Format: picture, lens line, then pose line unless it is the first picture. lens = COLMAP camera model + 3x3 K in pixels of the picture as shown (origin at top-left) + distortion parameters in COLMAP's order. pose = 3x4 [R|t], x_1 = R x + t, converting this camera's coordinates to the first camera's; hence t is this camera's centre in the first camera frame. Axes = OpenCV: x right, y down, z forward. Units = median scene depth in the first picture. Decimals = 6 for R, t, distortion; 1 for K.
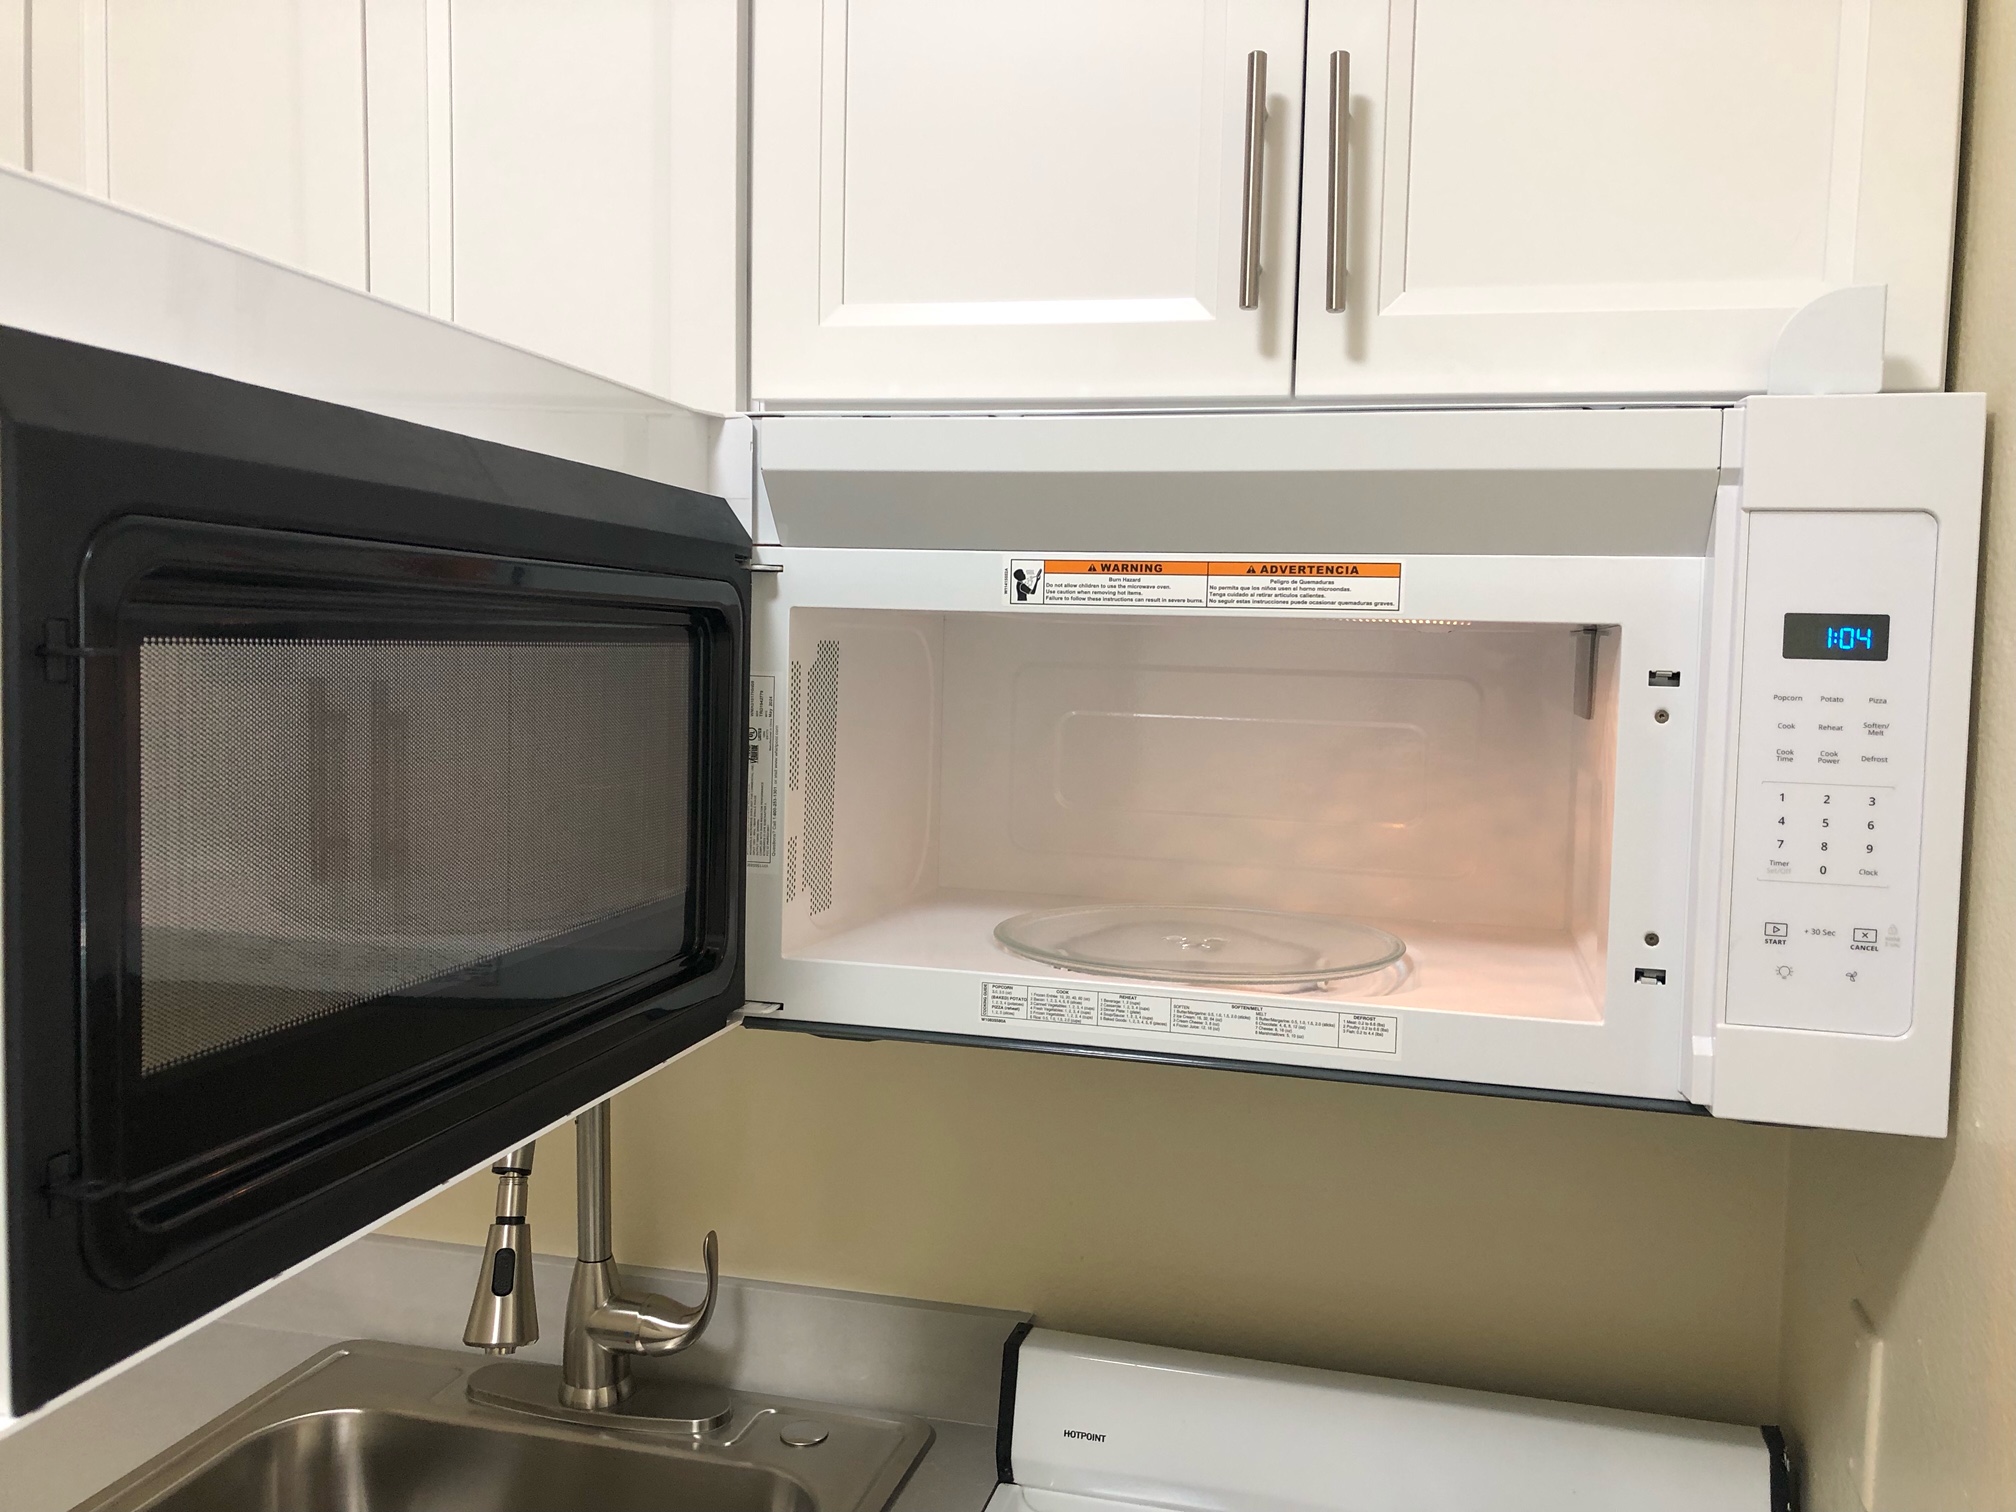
lens RADIAL K [[1650.2, 0, 1028.5], [0, 1650.2, 743.8], [0, 0, 1]] dist [-0.004356, 0.041547]
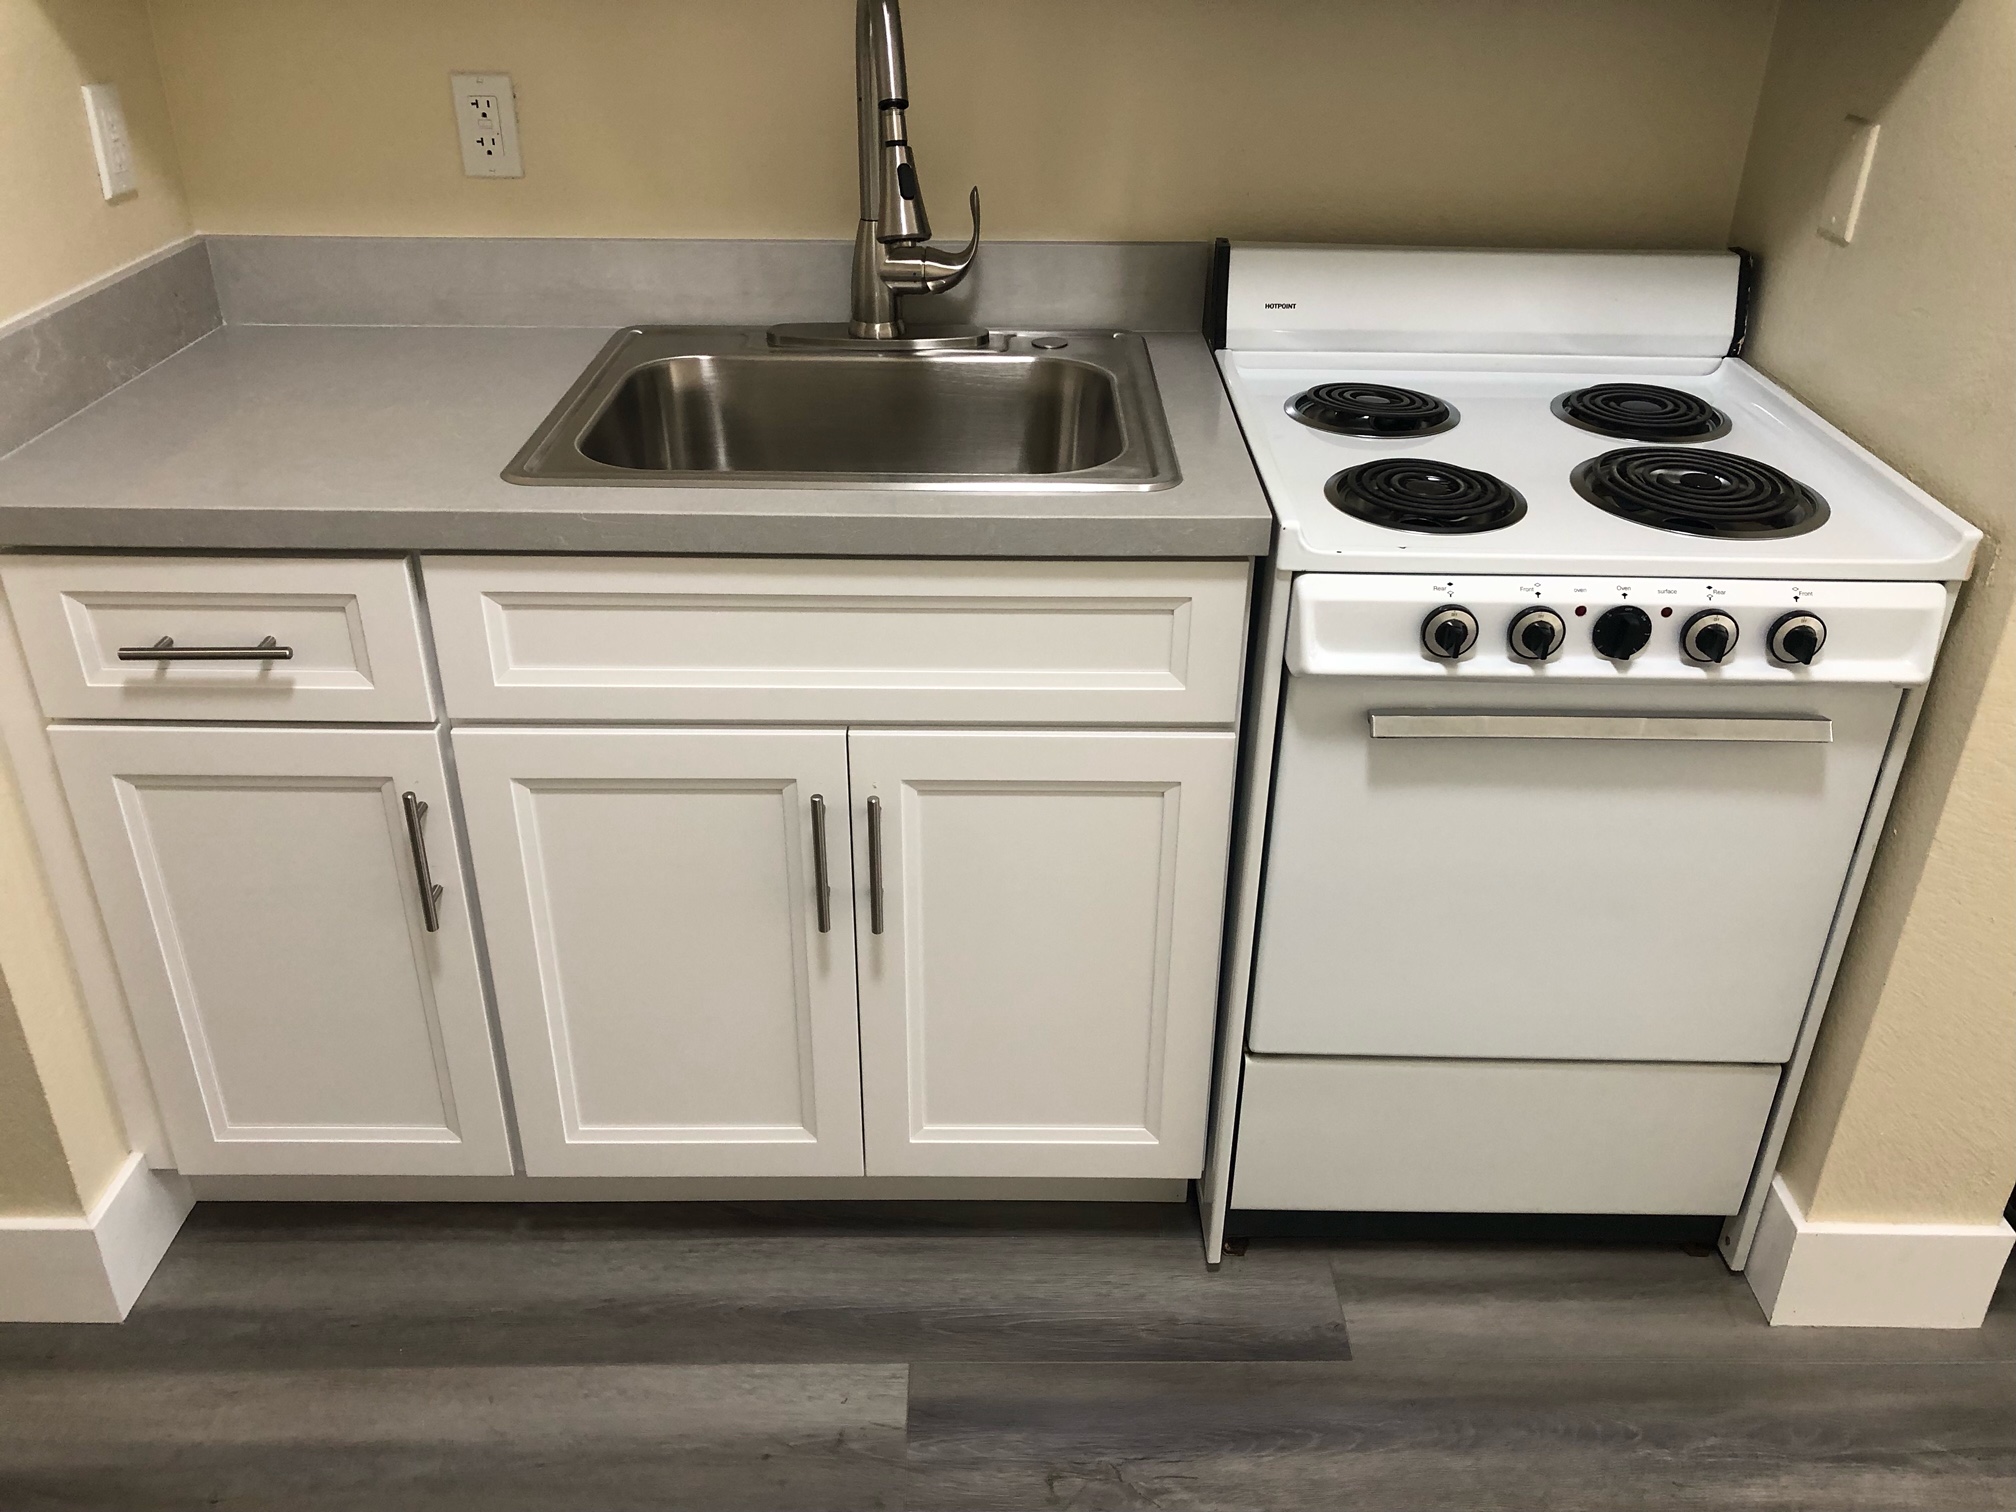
lens RADIAL K [[1650.2, 0, 1008.0], [0, 1650.2, 745.5], [0, 0, 1]] dist [-0.004356, 0.041547]
pose [[0.967421, -0.123416, 0.221053, -0.704703], [0.021557, 0.910118, 0.413788, 0.230402], [-0.252253, -0.395542, 0.883128, -0.409467]]
